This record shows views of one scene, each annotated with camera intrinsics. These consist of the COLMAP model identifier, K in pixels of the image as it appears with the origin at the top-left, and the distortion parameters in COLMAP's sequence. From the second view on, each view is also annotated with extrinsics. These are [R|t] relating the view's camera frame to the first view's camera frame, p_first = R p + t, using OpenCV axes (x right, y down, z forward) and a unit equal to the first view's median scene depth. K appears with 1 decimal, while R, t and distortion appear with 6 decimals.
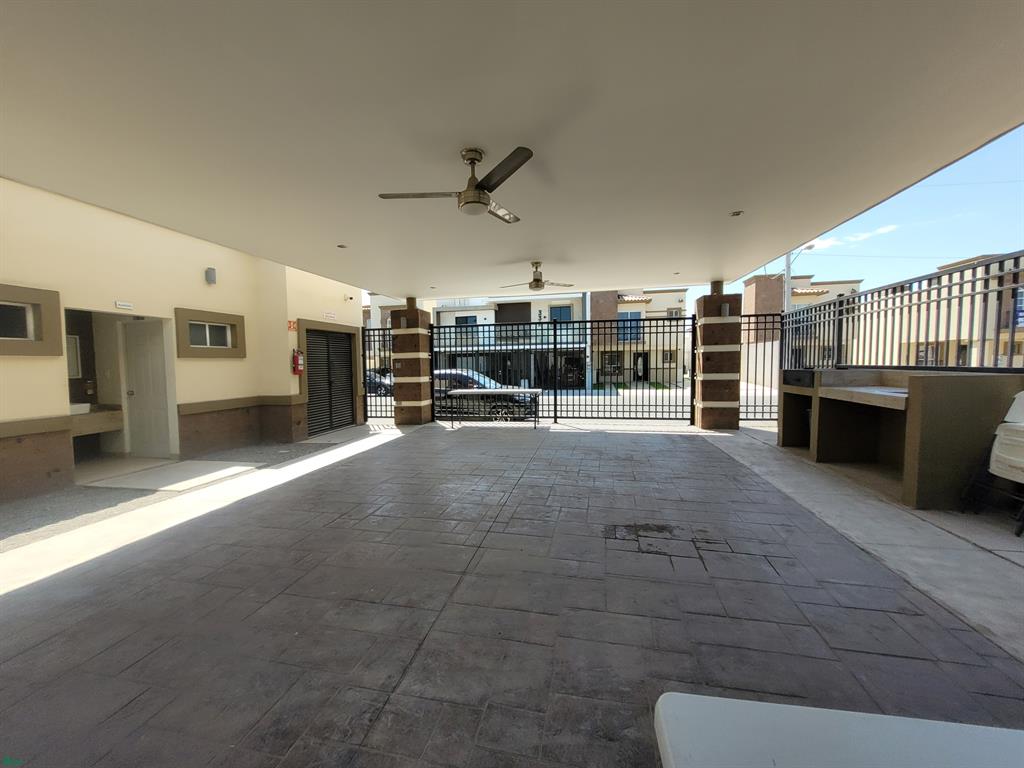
lens RADIAL K [[400.0, 0, 512.9], [0, 400.0, 385.6], [0, 0, 1]] dist [-0.002239, 0.000647]
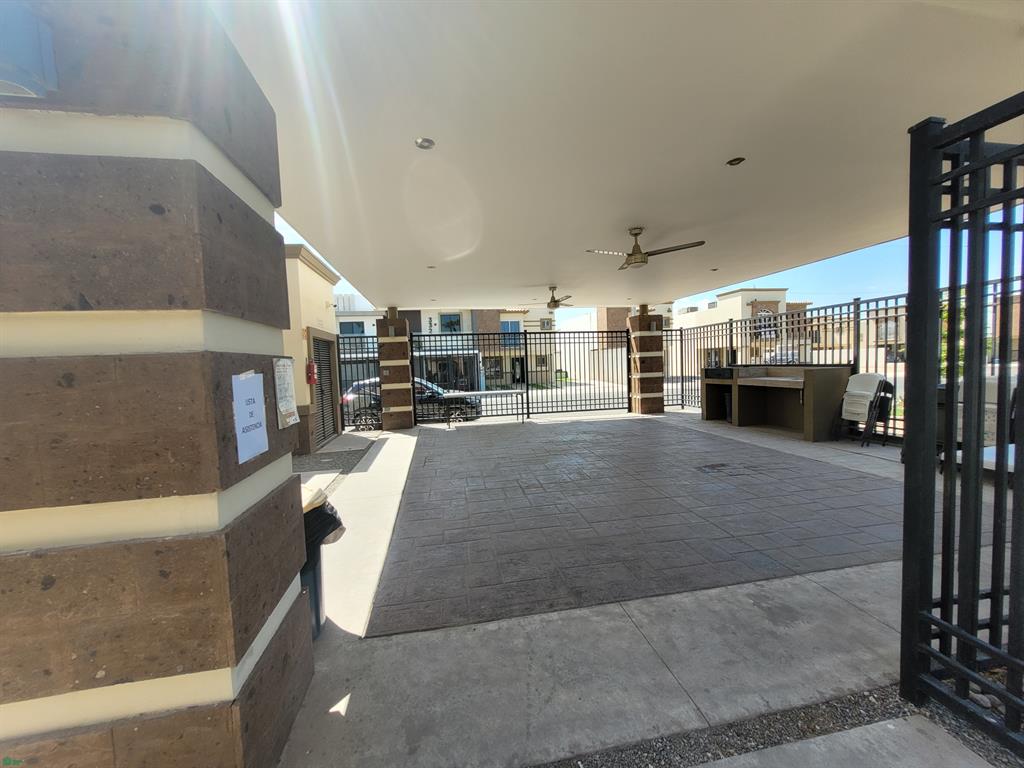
lens RADIAL K [[400.0, 0, 509.2], [0, 400.0, 385.1], [0, 0, 1]] dist [-0.002239, 0.000647]
pose [[0.928898, -0.035103, 0.368668, -0.399671], [0.040711, 0.999143, -0.007444, 0.002426], [-0.368091, 0.021923, 0.929531, -0.080561]]
